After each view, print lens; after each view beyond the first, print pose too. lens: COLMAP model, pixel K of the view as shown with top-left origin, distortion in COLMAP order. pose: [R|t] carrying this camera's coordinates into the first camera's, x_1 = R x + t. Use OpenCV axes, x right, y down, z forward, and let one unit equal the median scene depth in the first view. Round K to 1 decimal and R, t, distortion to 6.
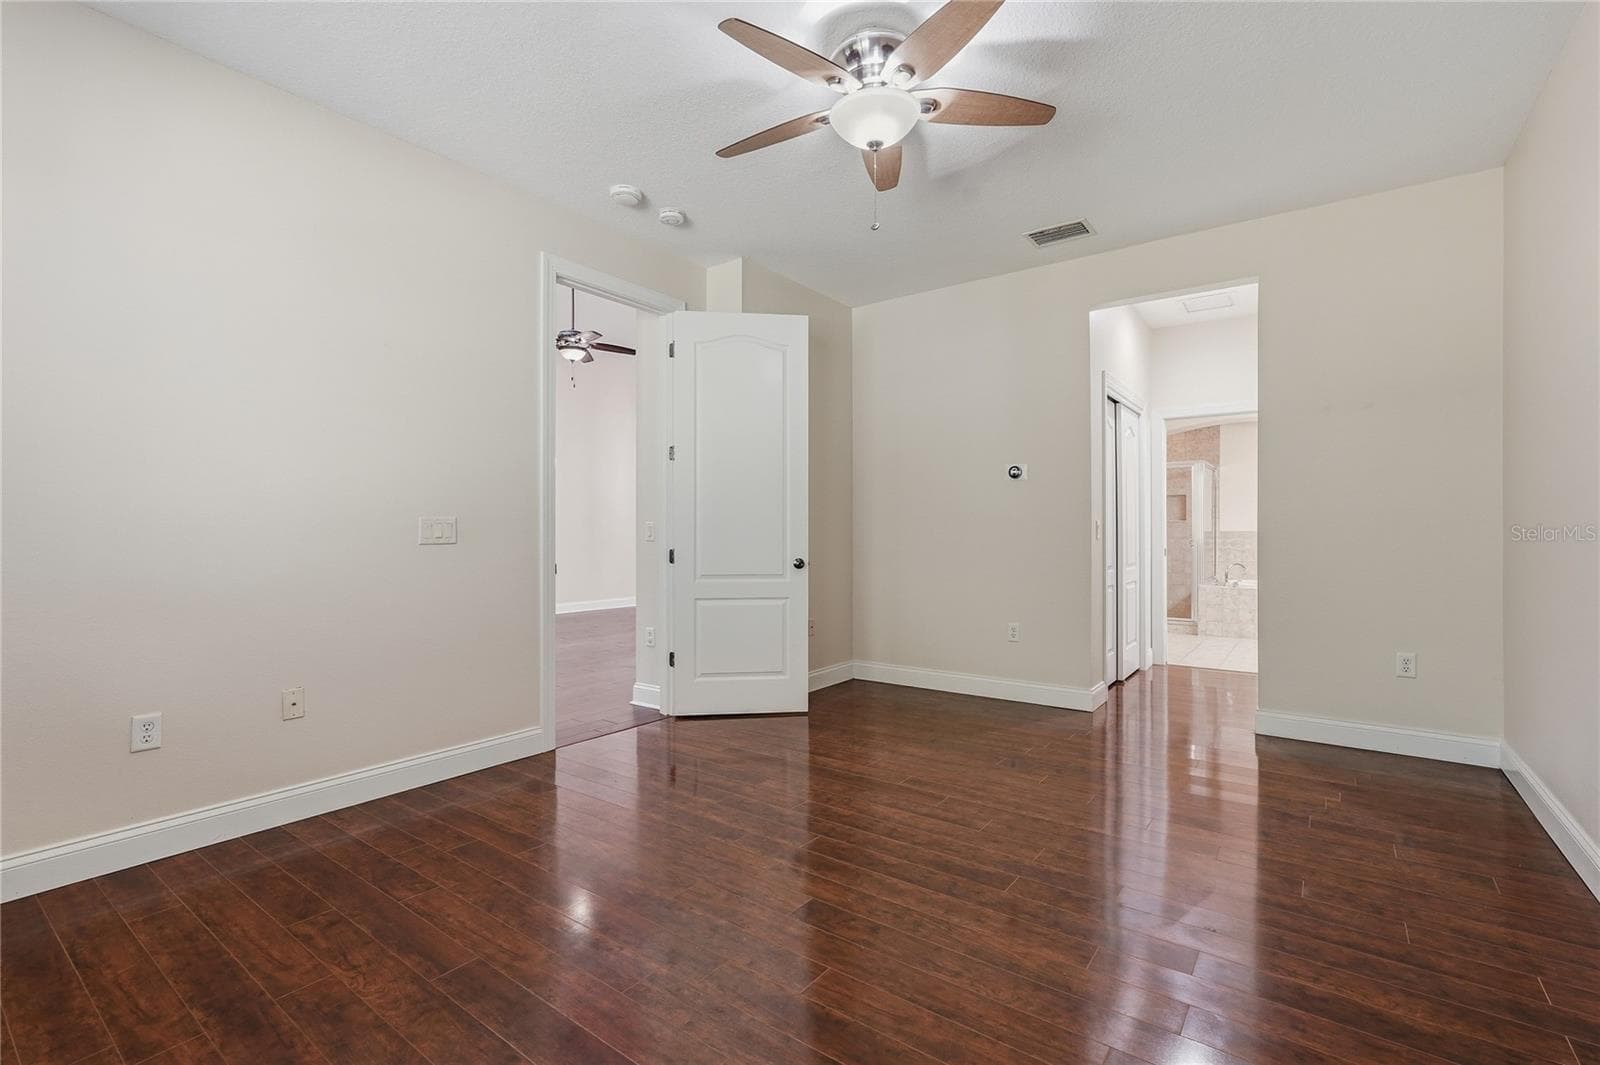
lens RADIAL K [[756.6, 0, 800.0], [0, 756.6, 532.5], [0, 0, 1]] dist [-0.003018, 0.000511]
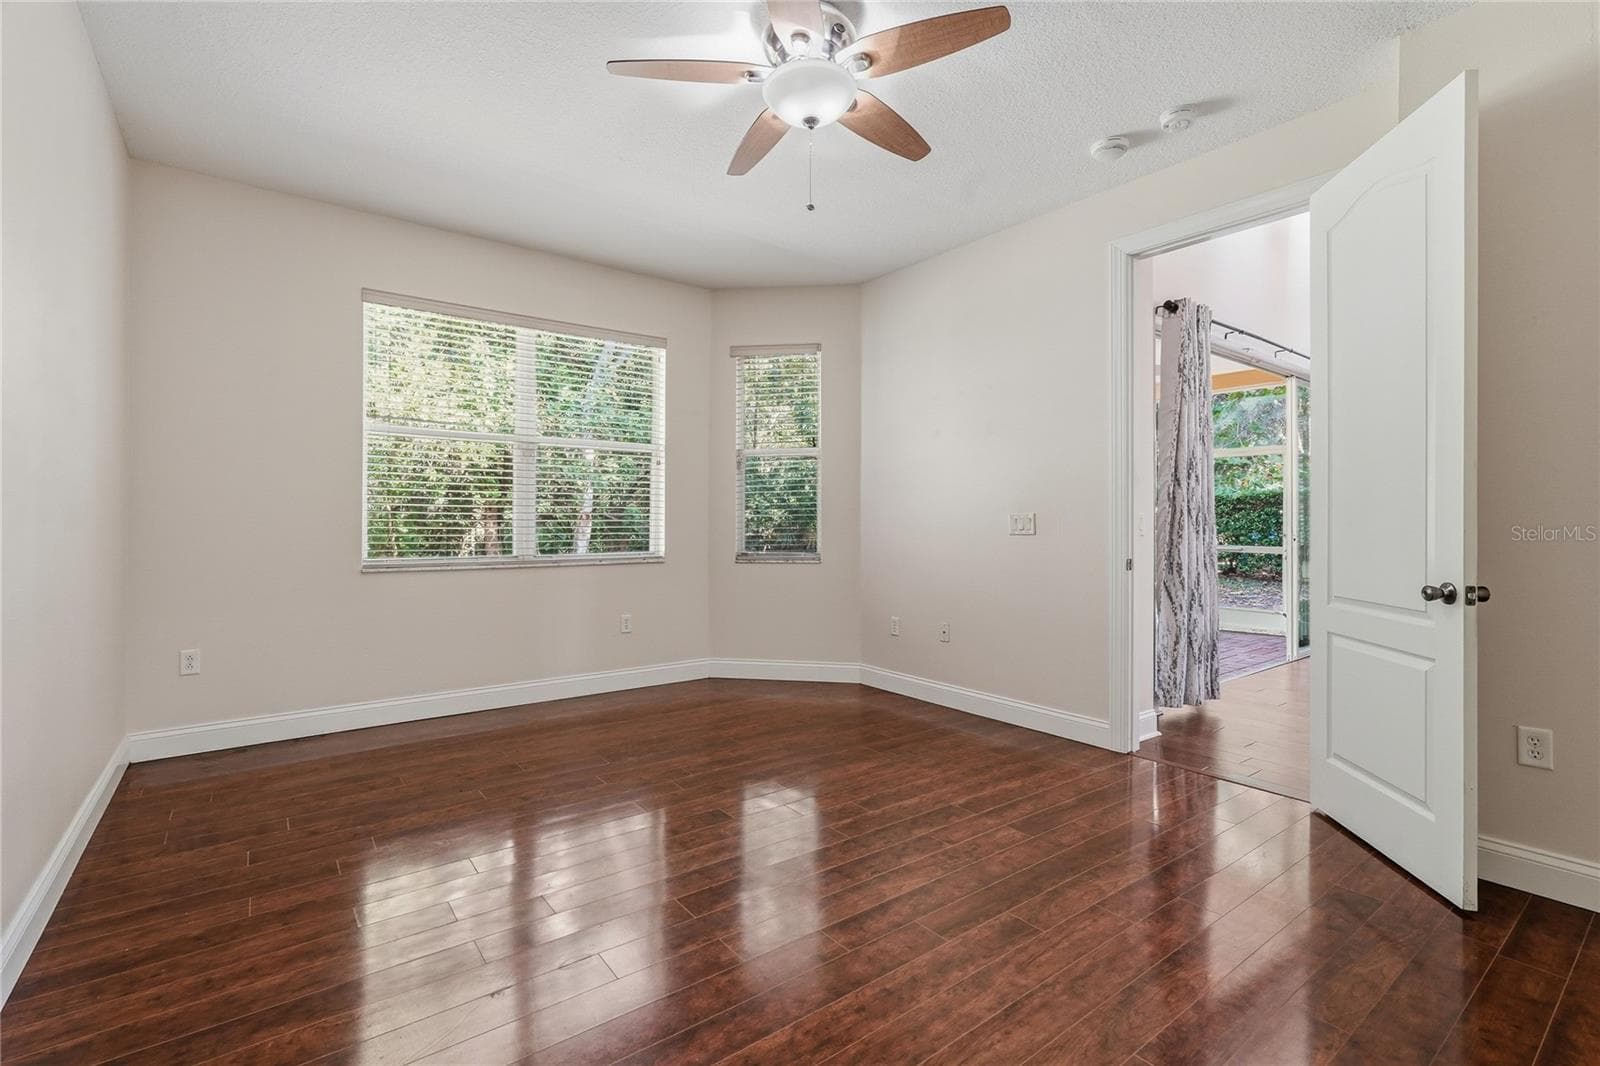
lens RADIAL K [[756.6, 0, 800.0], [0, 756.6, 533.0], [0, 0, 1]] dist [-0.003018, 0.000511]
pose [[-0.313624, 0.011386, -0.949479, 0.842904], [-0.004716, 0.999897, 0.013548, -0.003449], [0.949536, 0.008727, -0.313538, 1.081727]]
